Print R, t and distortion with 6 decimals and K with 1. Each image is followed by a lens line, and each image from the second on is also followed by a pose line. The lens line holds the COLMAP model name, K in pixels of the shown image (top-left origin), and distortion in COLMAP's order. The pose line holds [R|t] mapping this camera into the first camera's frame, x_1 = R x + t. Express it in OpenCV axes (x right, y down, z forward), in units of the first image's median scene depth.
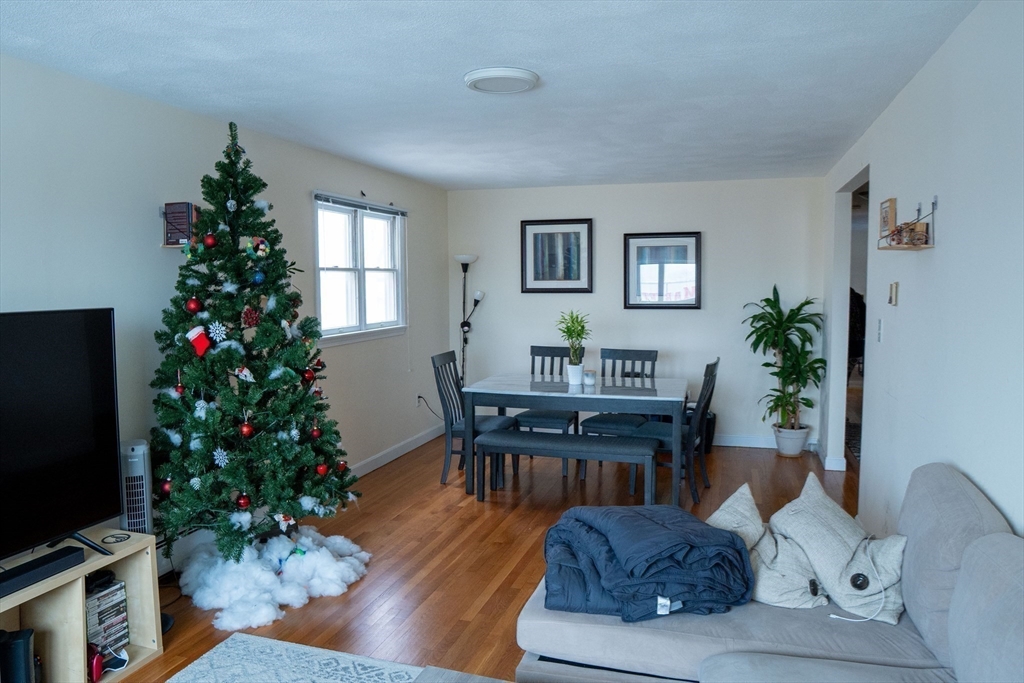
lens RADIAL K [[721.1, 0, 518.9], [0, 721.1, 341.2], [0, 0, 1]] dist [-0.091437, 0.058838]
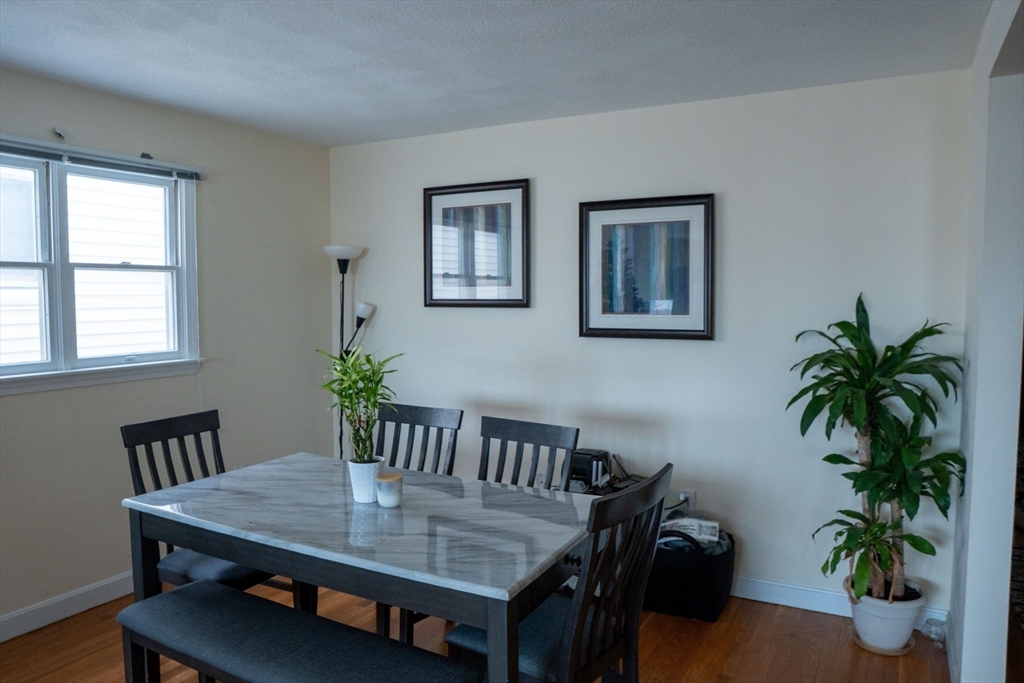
lens RADIAL K [[721.1, 0, 506.9], [0, 721.1, 337.8], [0, 0, 1]] dist [-0.091437, 0.058838]
pose [[0.976386, 0.017796, -0.215300, 0.229846], [-0.021491, 0.999659, -0.014834, -0.037128], [0.214963, 0.019111, 0.976435, 0.473846]]
